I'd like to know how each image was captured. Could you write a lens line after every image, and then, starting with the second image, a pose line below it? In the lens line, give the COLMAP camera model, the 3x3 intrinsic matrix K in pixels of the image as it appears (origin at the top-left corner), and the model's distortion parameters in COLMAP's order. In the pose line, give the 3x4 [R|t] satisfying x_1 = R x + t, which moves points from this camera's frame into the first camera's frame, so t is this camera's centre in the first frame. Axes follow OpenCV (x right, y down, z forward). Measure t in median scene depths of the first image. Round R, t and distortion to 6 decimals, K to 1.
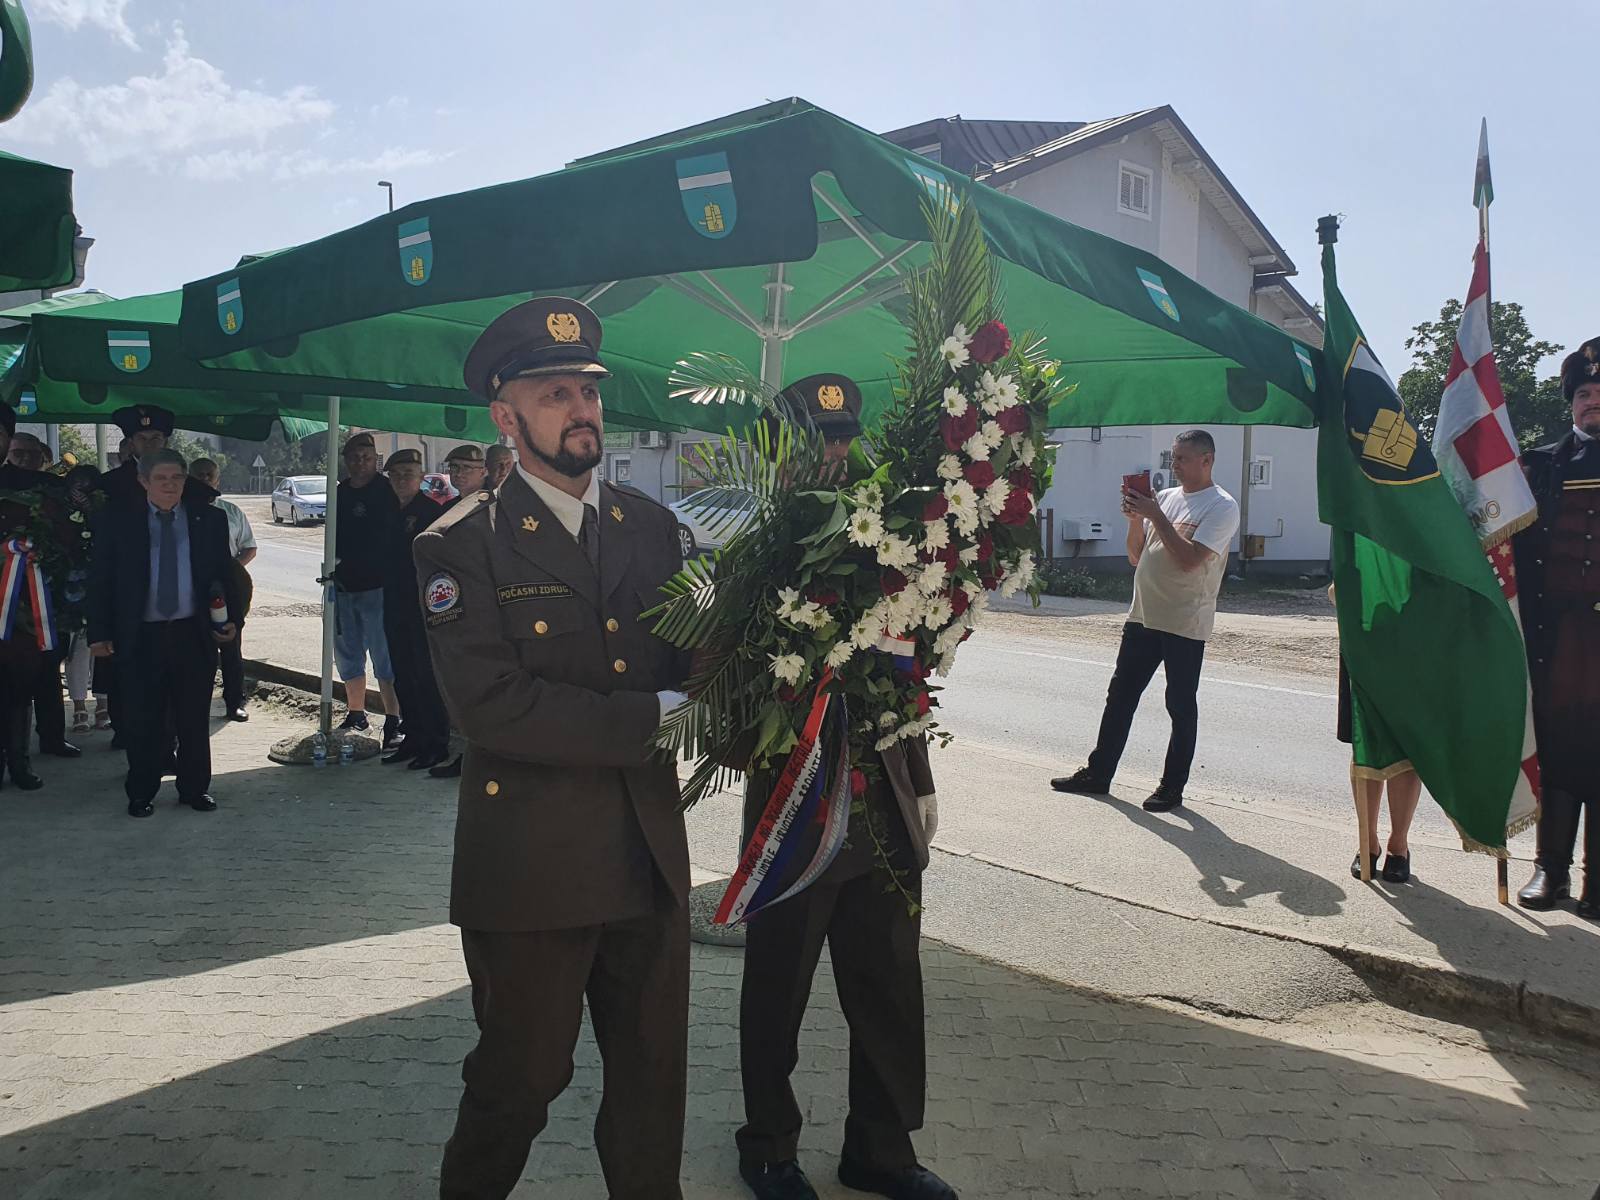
lens RADIAL K [[1301.6, 0, 800.0], [0, 1301.6, 600.0], [0, 0, 1]] dist [-0.013966, 0.058877]
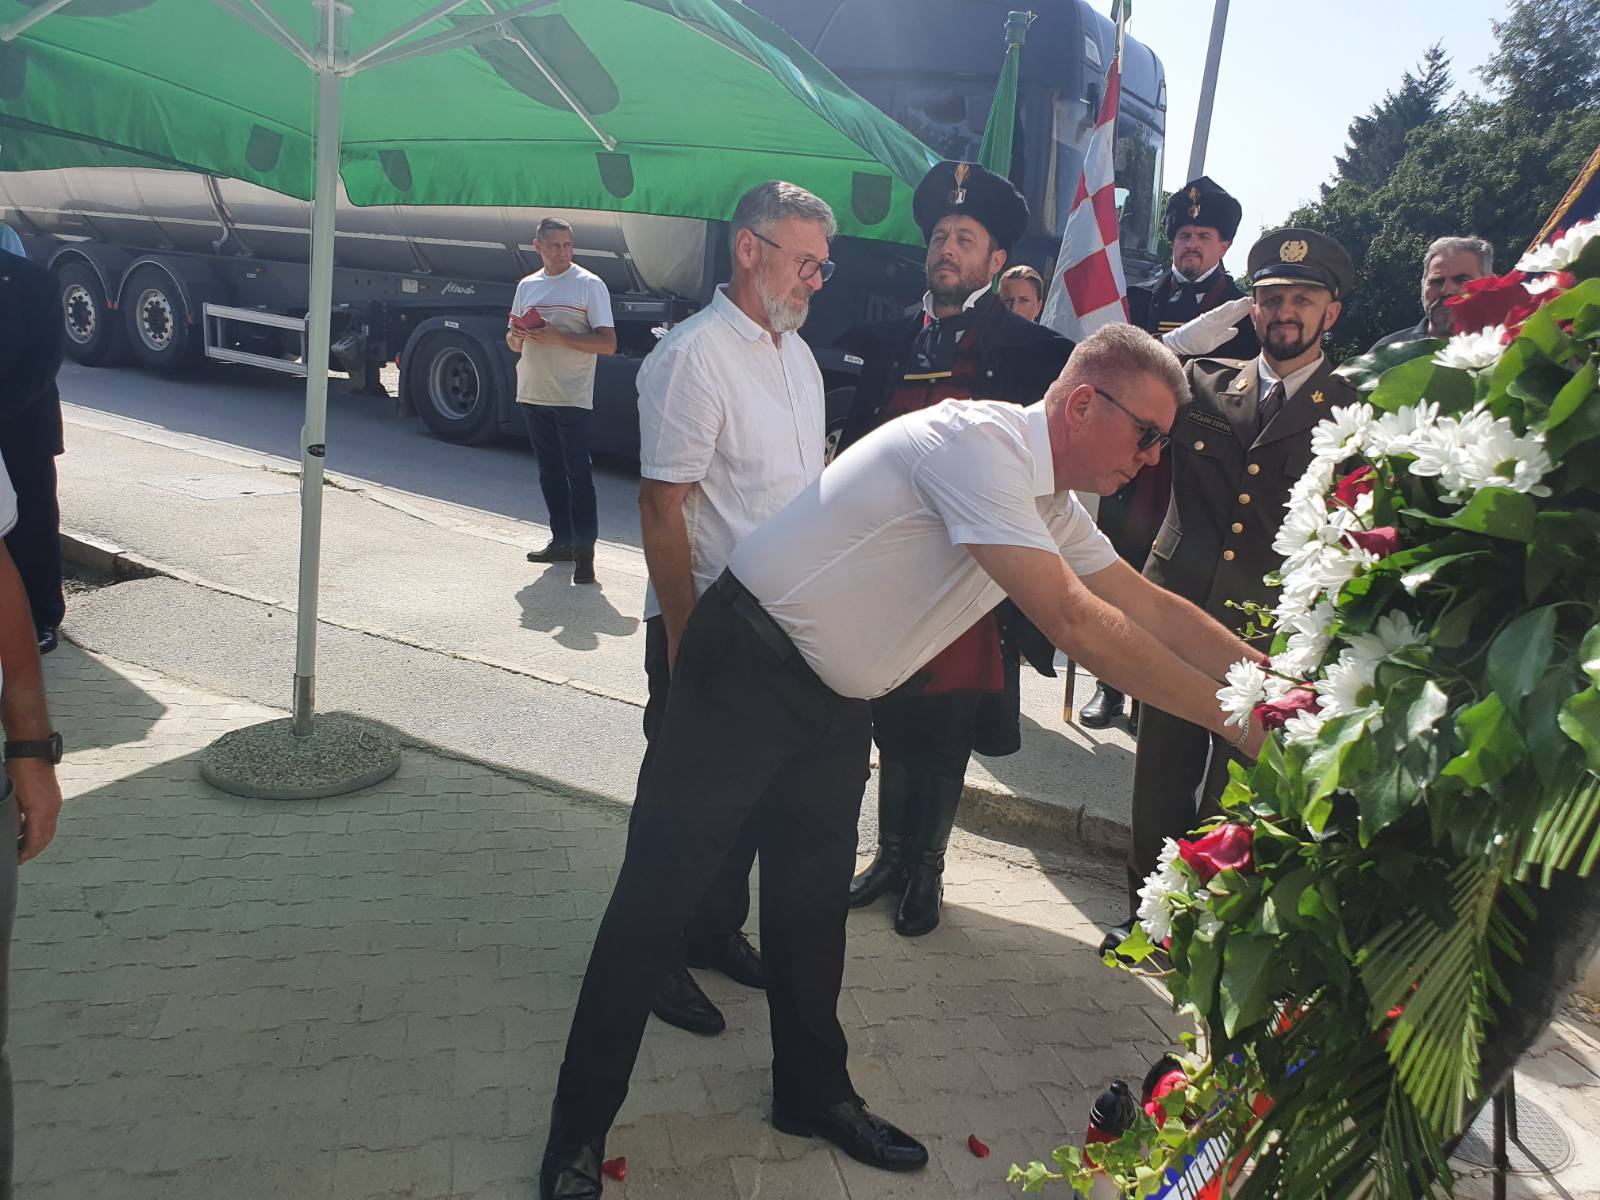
lens RADIAL K [[1214.4, 0, 809.0], [0, 1214.4, 596.5], [0, 0, 1]] dist [0.007004, 0.000593]
pose [[0.954133, -0.000347, 0.299383, 0.041138], [-0.054378, 0.983165, 0.174442, -0.031647], [-0.294403, -0.182721, 0.938051, 0.153591]]
